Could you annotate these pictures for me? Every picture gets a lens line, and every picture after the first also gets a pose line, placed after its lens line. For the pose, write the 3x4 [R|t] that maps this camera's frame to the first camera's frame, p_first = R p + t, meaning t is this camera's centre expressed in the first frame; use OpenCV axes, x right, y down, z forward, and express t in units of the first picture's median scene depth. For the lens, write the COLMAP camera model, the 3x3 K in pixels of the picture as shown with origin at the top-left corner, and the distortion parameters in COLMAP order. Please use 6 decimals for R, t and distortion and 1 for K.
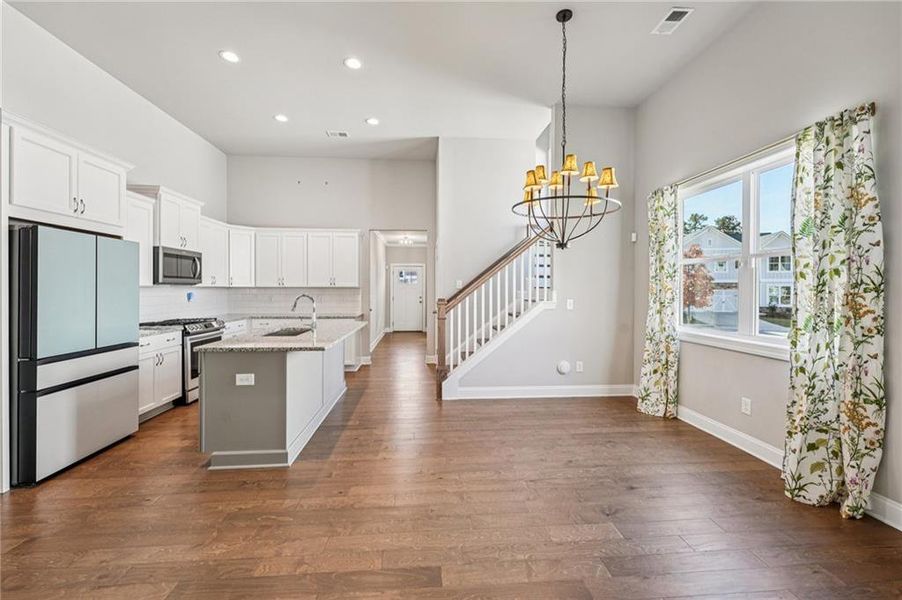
lens RADIAL K [[365.4, 0, 449.5], [0, 365.4, 287.4], [0, 0, 1]] dist [-0.000726, -0.000101]
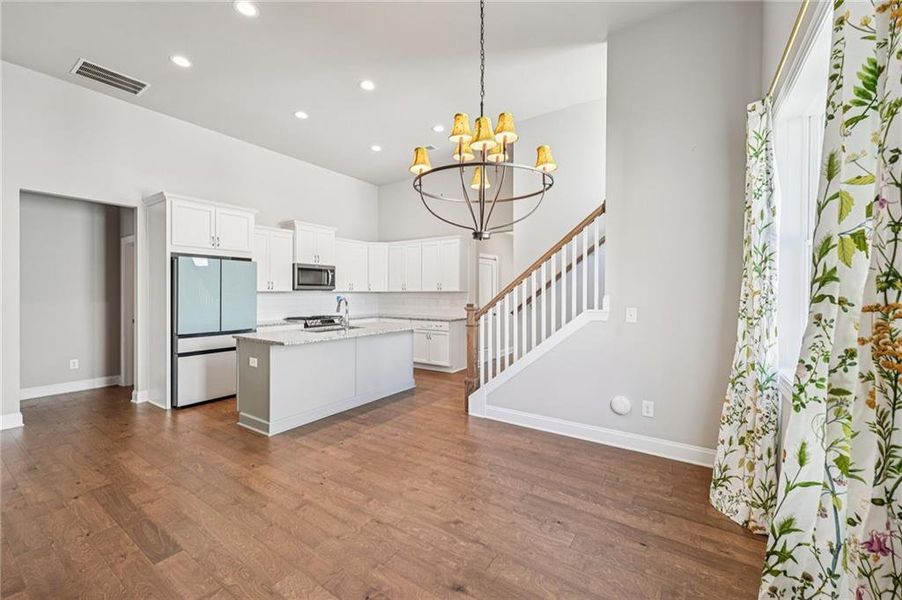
lens RADIAL K [[362.2, 0, 449.2], [0, 362.2, 291.4], [0, 0, 1]] dist [0.000179, 0.000061]
pose [[0.781490, -0.004372, -0.623902, 0.536017], [0.003701, 0.999990, -0.002372, 0.001921], [0.623906, -0.000455, 0.781499, 0.277581]]
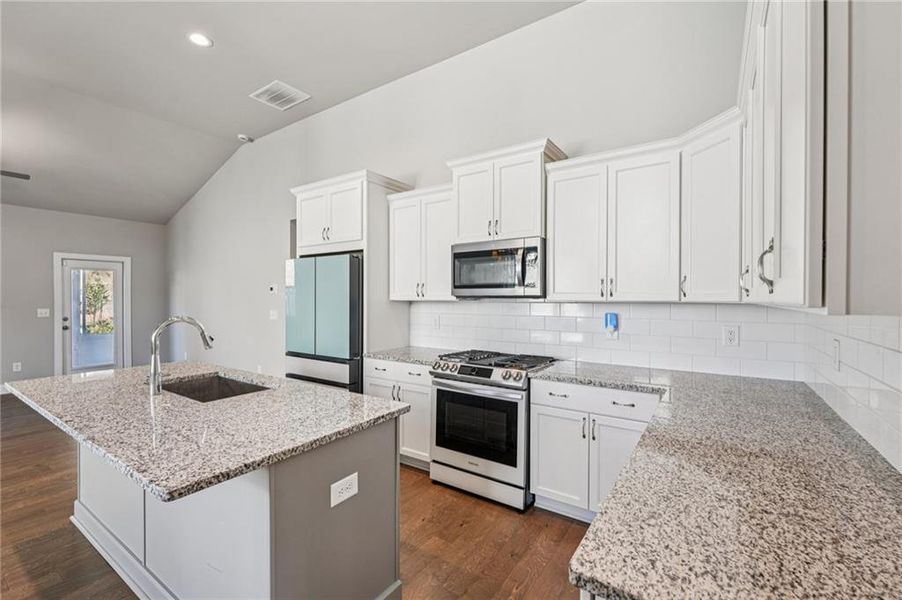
lens RADIAL K [[391.1, 0, 452.1], [0, 391.1, 301.1], [0, 0, 1]] dist [0.000051, -0.000110]
pose [[-0.627619, 0.001196, -0.778519, -0.192089], [-0.000693, 0.999998, 0.002095, -0.004183], [0.778520, 0.001855, -0.627617, 1.475362]]
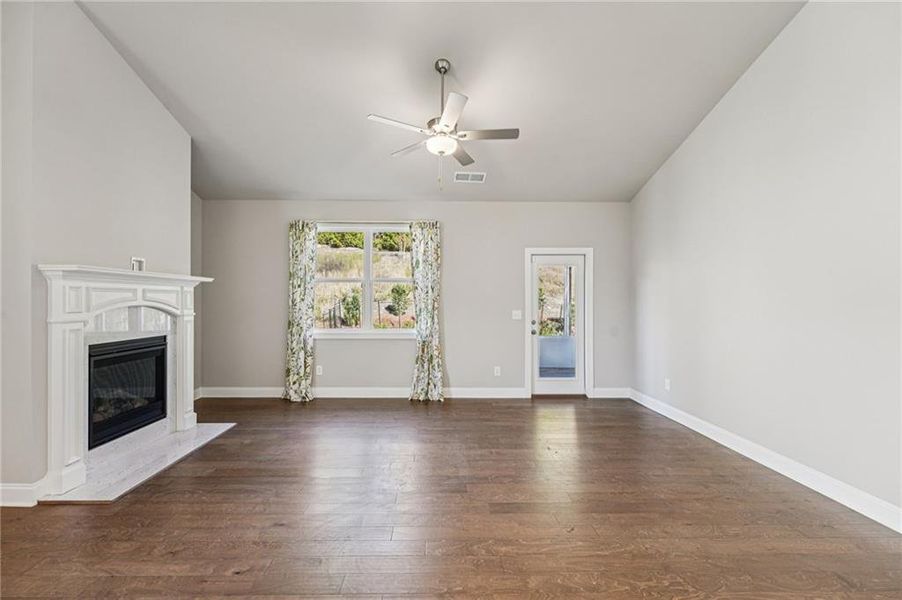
lens RADIAL K [[364.6, 0, 432.4], [0, 364.6, 302.0], [0, 0, 1]] dist [0.001619, 0.000093]
pose [[-0.996656, -0.004593, 0.081585, -0.184767], [-0.004674, 0.999989, -0.000798, 0.002315], [-0.081580, -0.001177, -0.996666, 0.656375]]
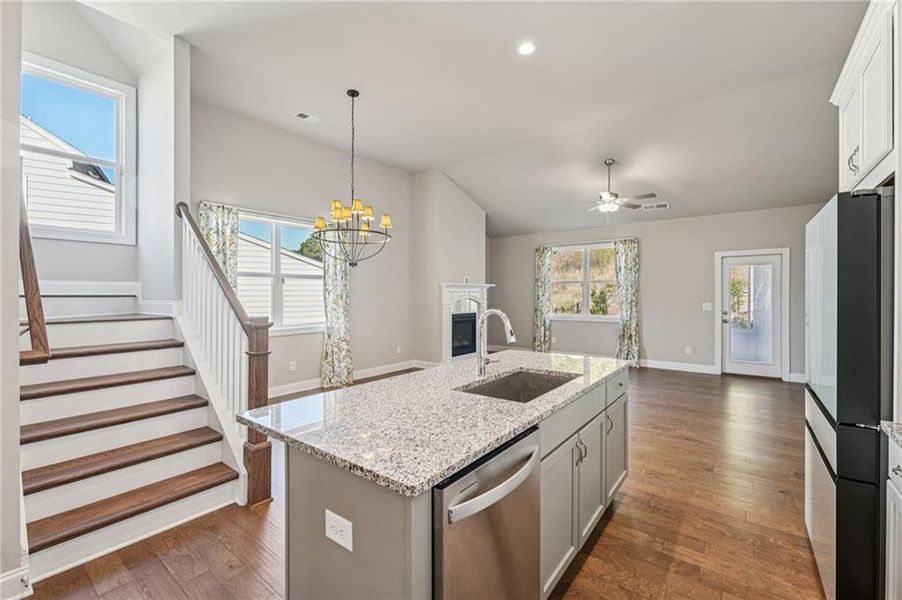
lens RADIAL K [[384.5, 0, 446.3], [0, 384.5, 298.2], [0, 0, 1]] dist [0.000106, -0.000291]
pose [[-0.733248, -0.006346, 0.679931, -0.660051], [-0.001745, 0.999971, 0.007451, -0.002086], [-0.679959, 0.004277, -0.733238, 1.325003]]
